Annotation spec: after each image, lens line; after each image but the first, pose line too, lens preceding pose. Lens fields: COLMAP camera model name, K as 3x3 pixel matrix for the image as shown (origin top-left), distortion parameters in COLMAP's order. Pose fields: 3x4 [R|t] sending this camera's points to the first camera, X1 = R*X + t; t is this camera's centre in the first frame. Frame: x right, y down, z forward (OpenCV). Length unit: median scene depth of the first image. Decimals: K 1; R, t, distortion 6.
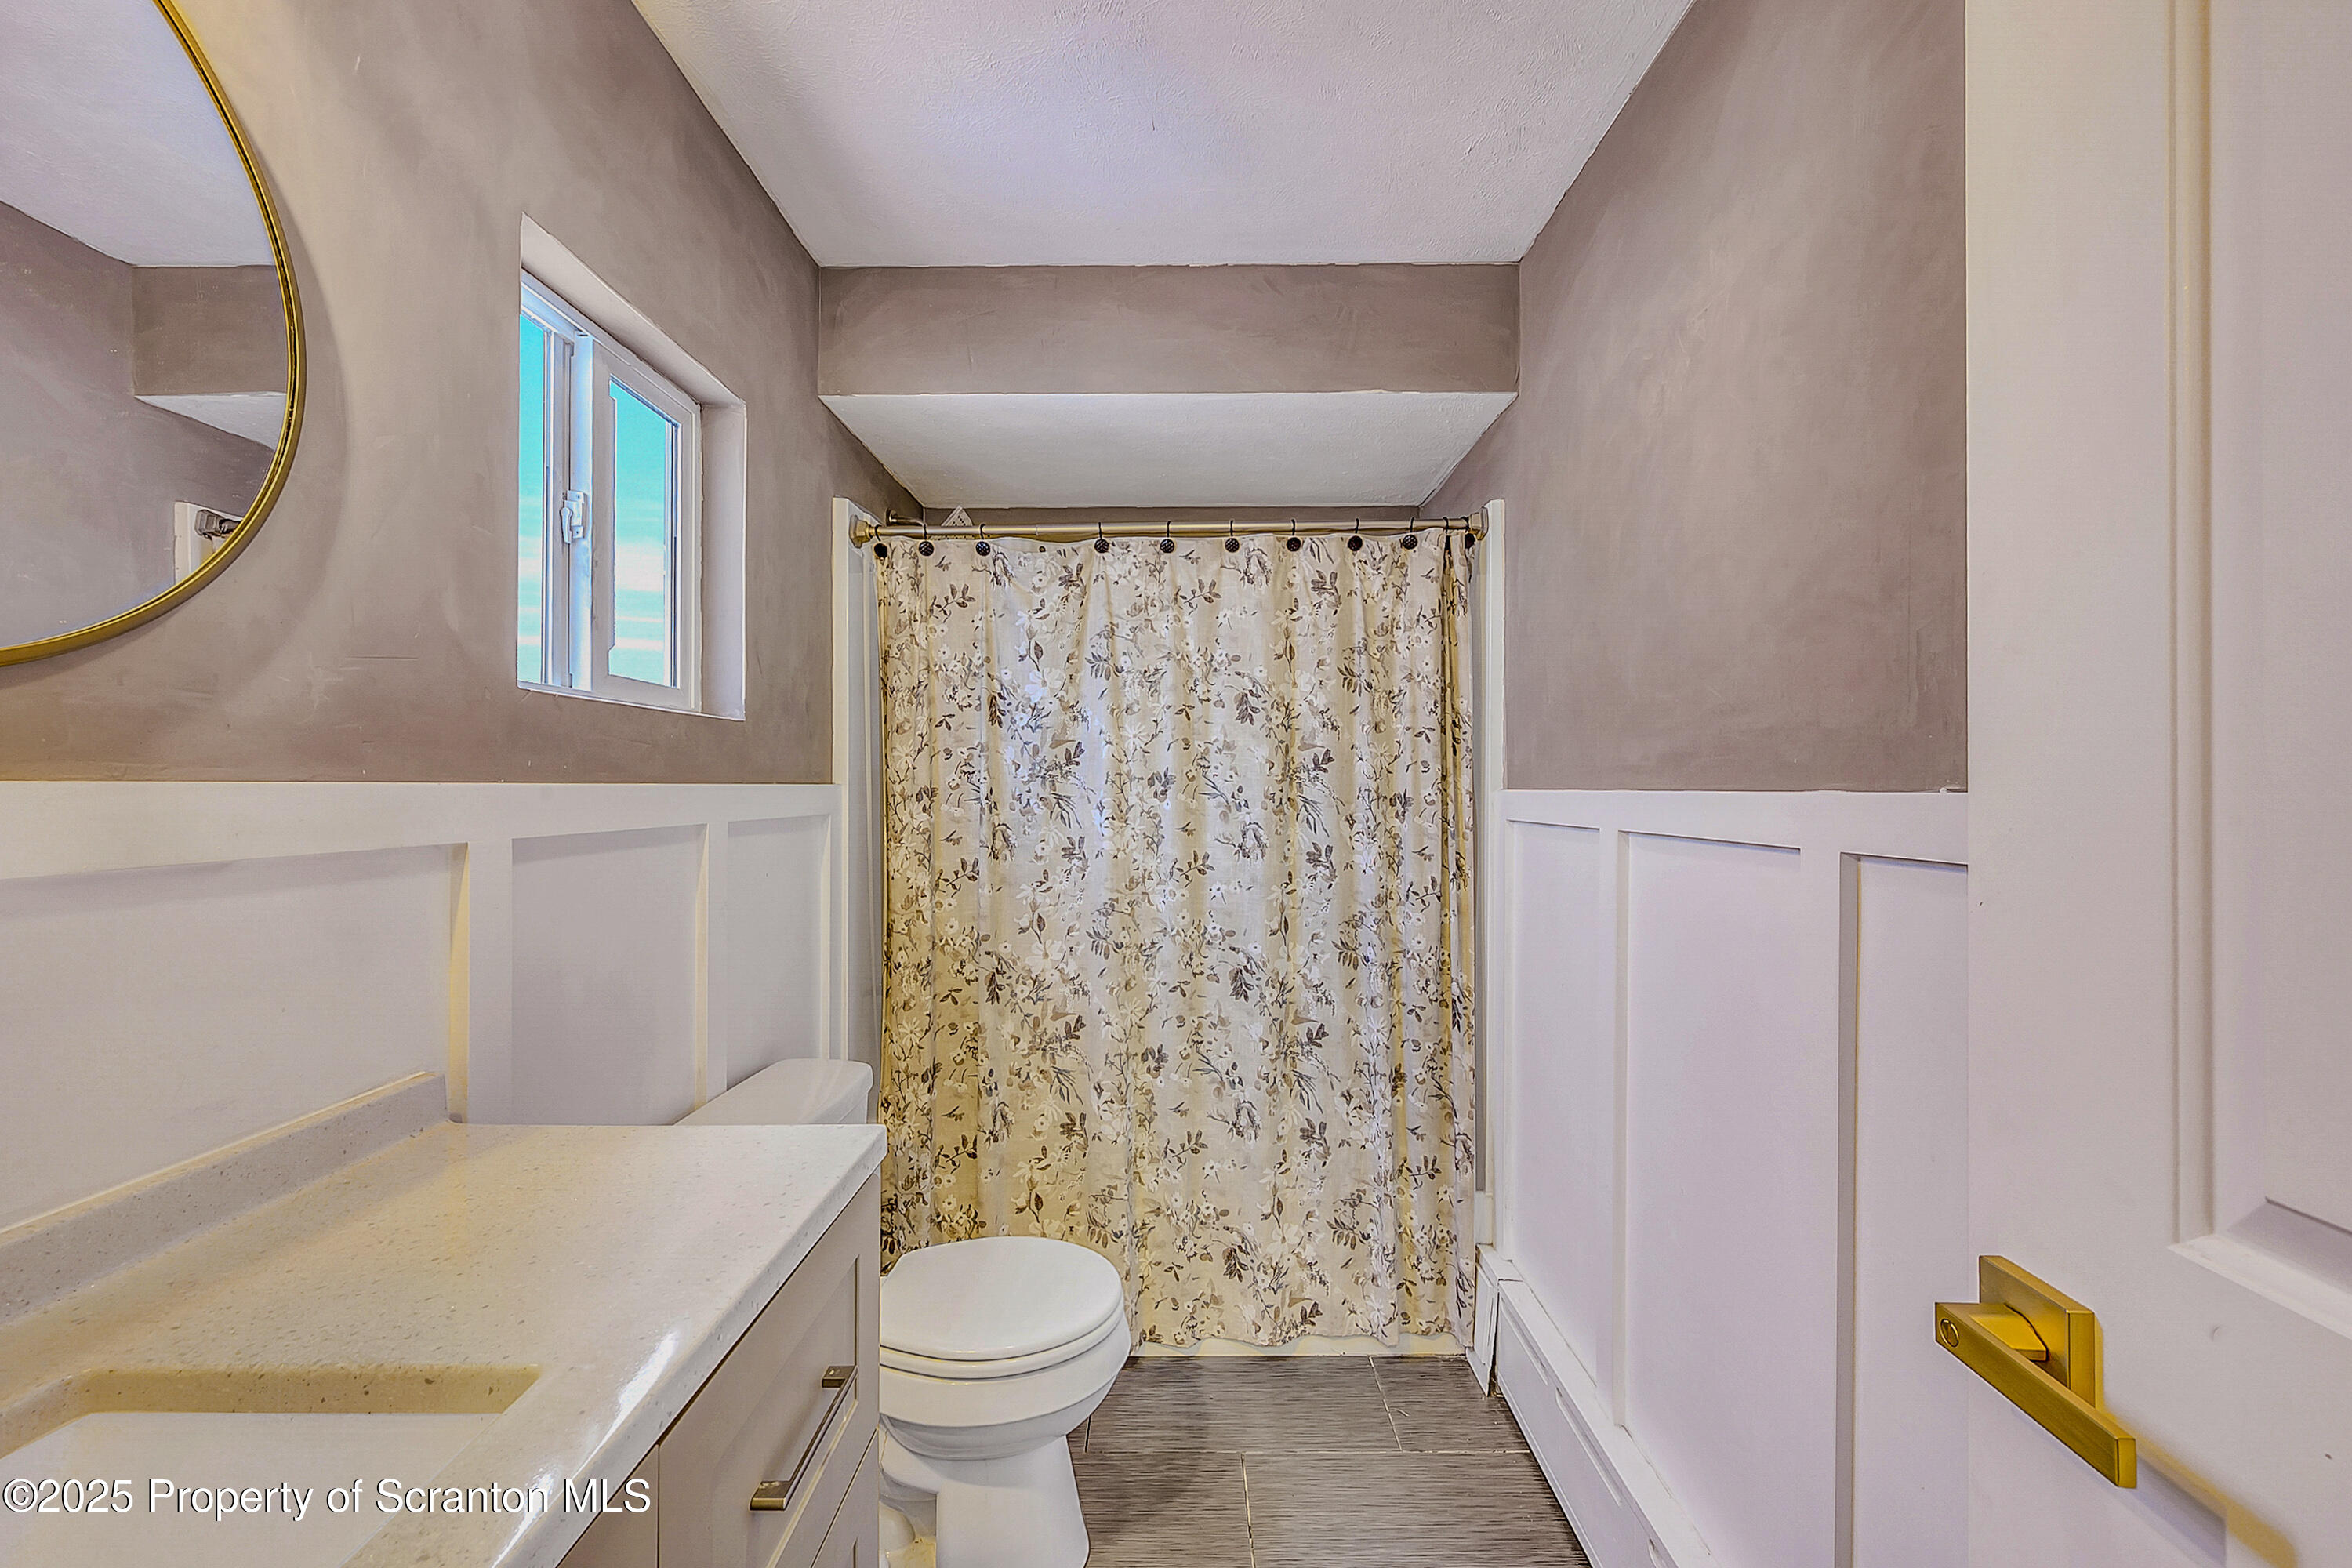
lens RADIAL K [[942.4, 0, 1185.9], [0, 942.4, 778.5], [0, 0, 1]] dist [0.000774, -0.000484]
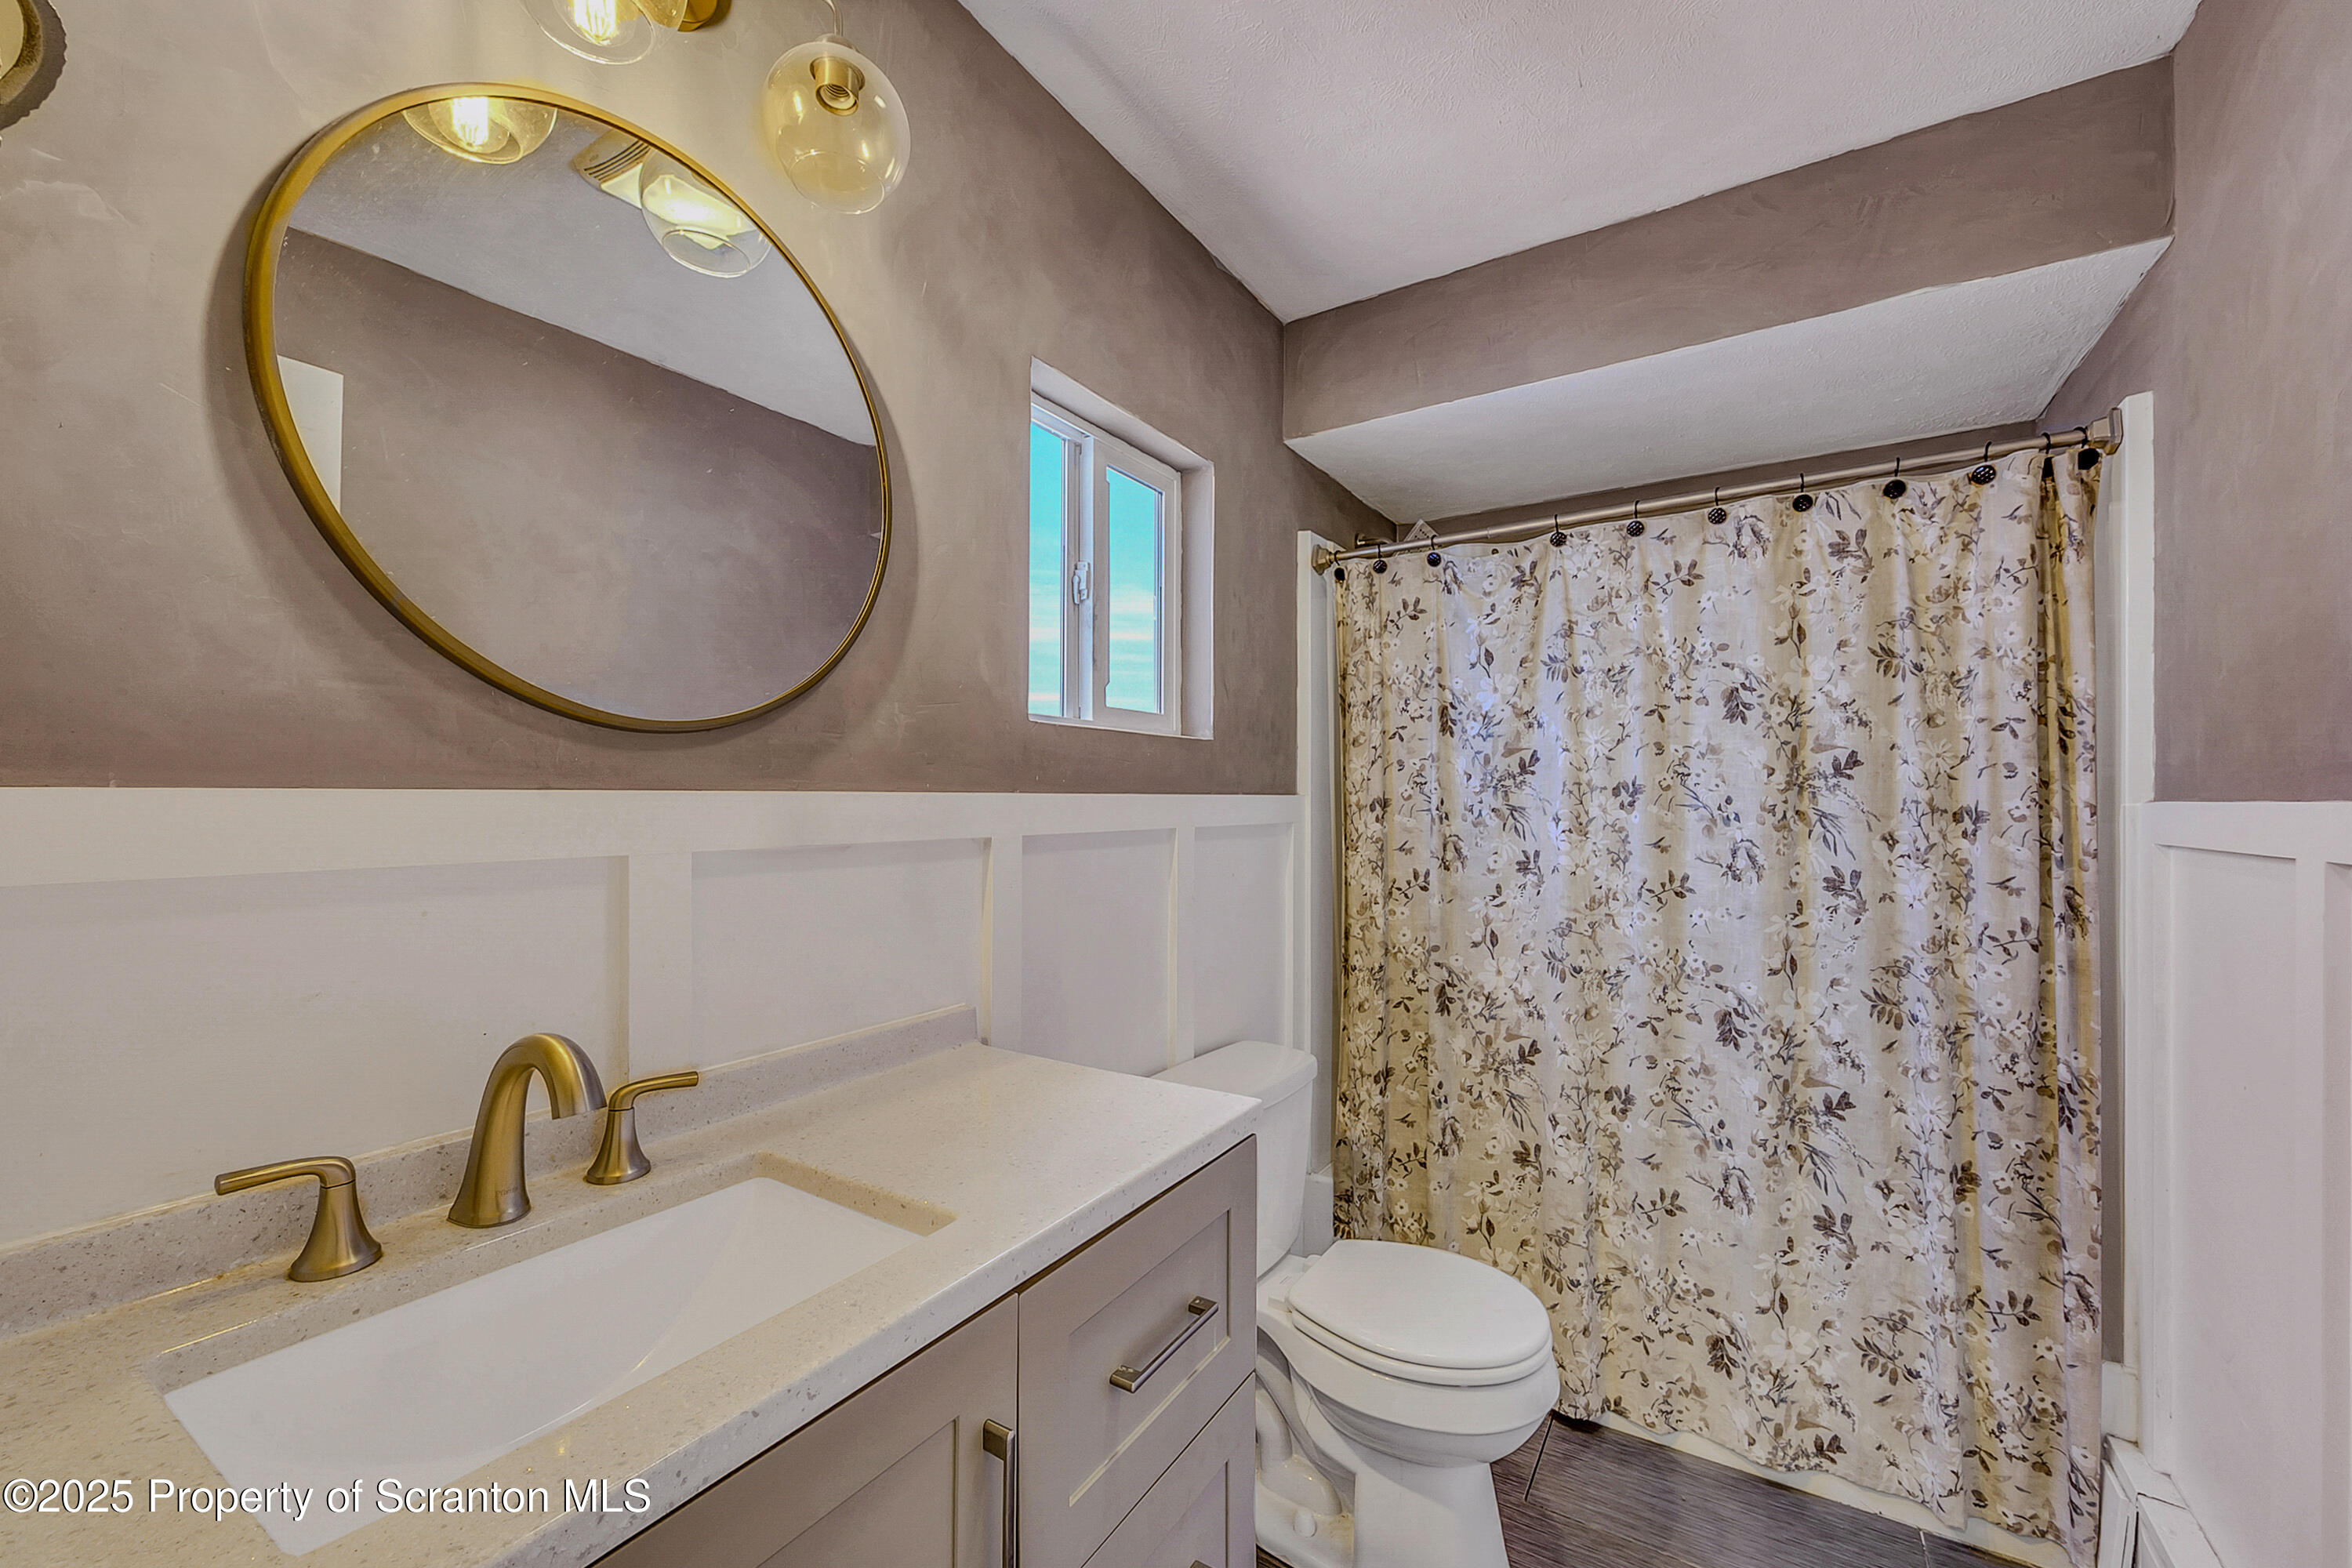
lens RADIAL K [[958.1, 0, 1176.0], [0, 958.1, 784.0], [0, 0, 1]] dist [-0.001665, -0.000358]
pose [[0.836241, -0.007715, -0.548308, 0.115334], [0.003213, 0.999953, -0.009169, 0.003087], [0.548353, 0.005906, 0.836226, 0.000632]]
